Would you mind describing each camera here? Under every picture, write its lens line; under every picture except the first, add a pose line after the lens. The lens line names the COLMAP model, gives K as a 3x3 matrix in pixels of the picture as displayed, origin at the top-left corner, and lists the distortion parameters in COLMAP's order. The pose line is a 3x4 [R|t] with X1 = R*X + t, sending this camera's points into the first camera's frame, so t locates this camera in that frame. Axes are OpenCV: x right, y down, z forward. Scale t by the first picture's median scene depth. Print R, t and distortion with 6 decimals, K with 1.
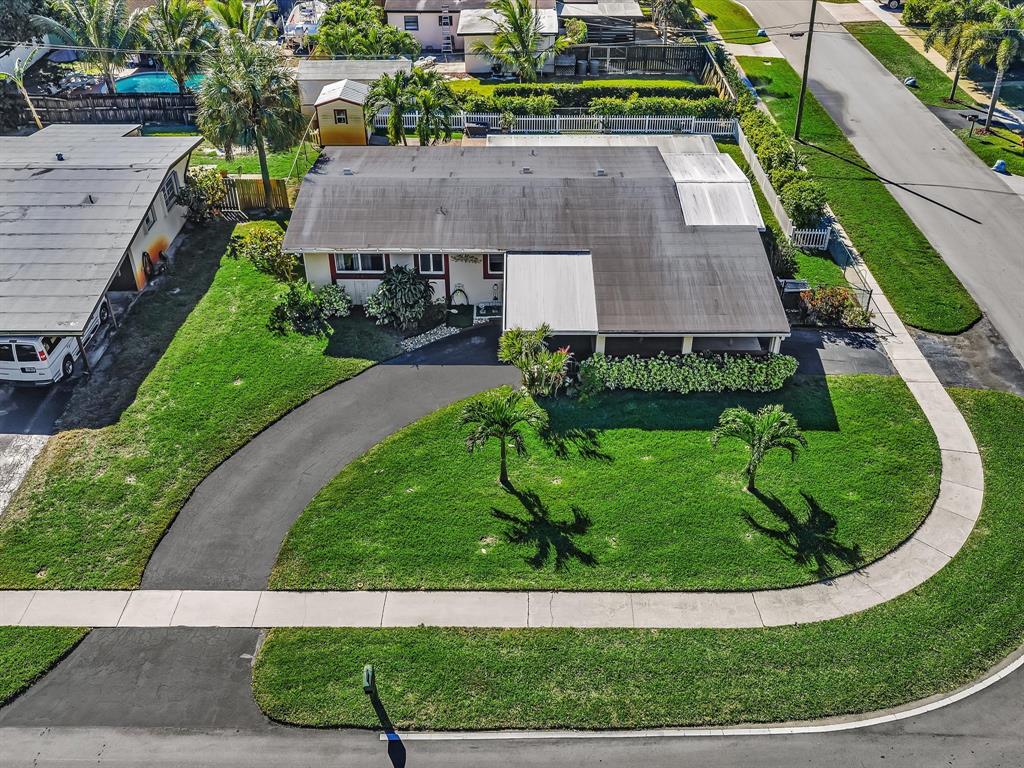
lens RADIAL K [[948.3, 0, 514.6], [0, 948.3, 386.4], [0, 0, 1]] dist [0.007228, 0.000000]
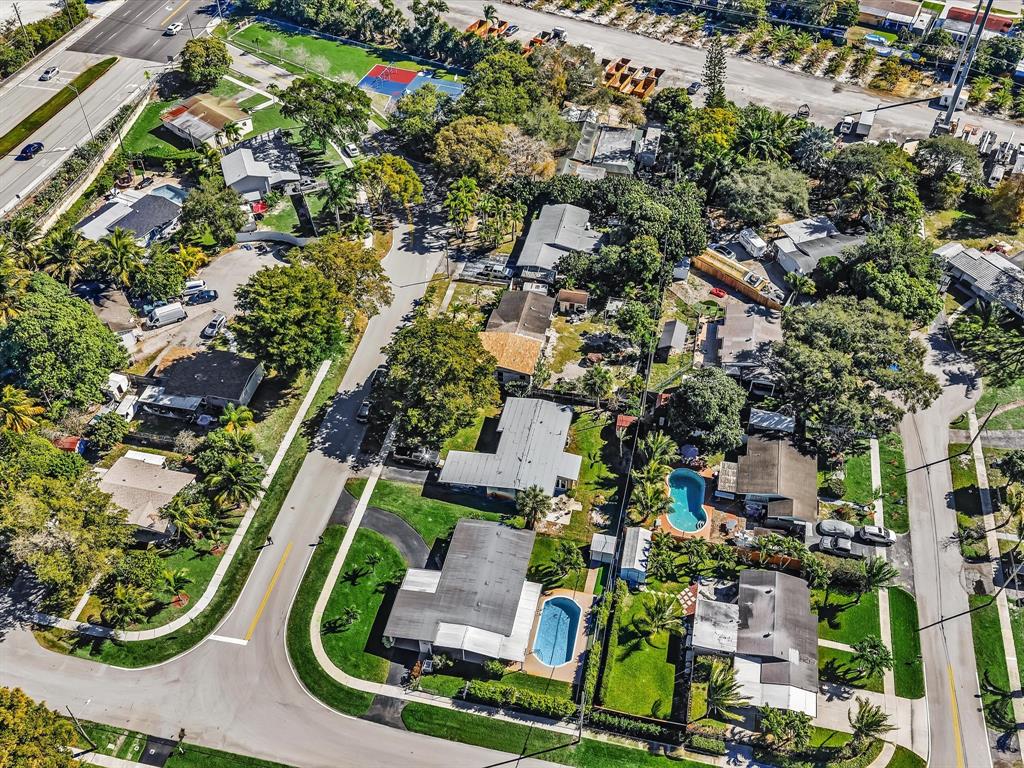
lens RADIAL K [[948.3, 0, 515.1], [0, 948.3, 382.1], [0, 0, 1]] dist [0.007228, 0.000000]
pose [[-0.210970, 0.699109, -0.683182, 1.812524], [-0.568139, 0.481038, 0.667697, -2.936972], [0.795430, 0.529007, 0.295707, -0.153060]]
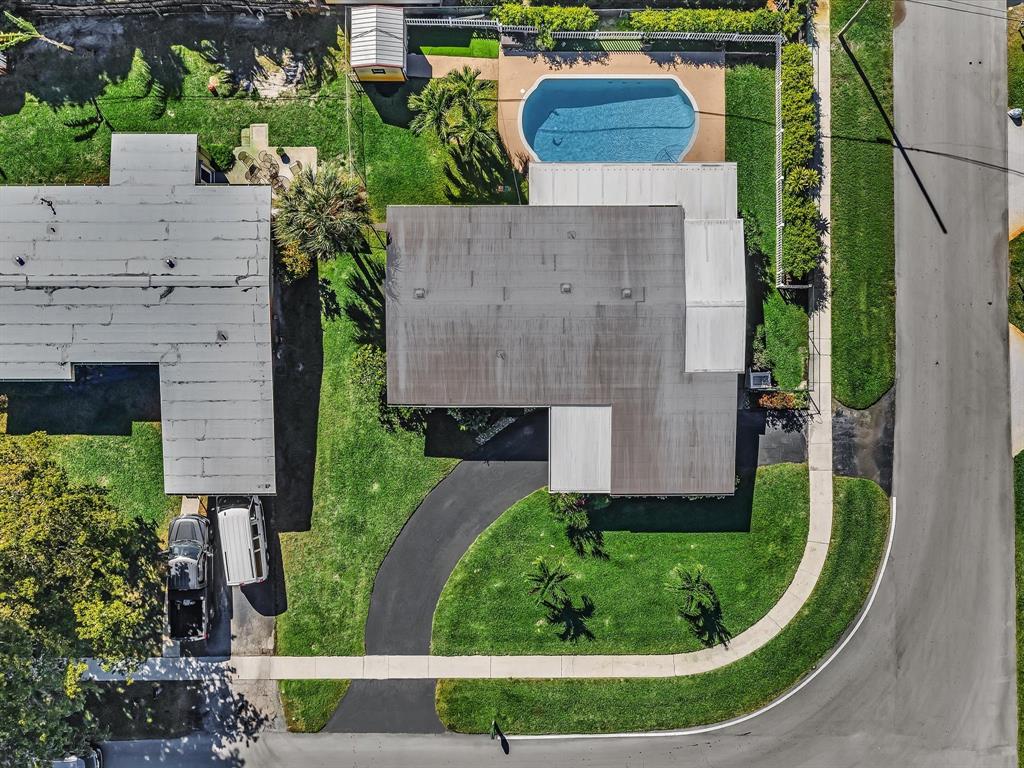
lens RADIAL K [[948.3, 0, 513.9], [0, 948.3, 388.1], [0, 0, 1]] dist [0.007228, 0.000000]
pose [[0.999945, -0.005930, 0.008645, -0.075466], [-0.003526, 0.586391, 0.810020, -1.308097], [-0.009873, -0.810006, 0.586338, 0.215284]]
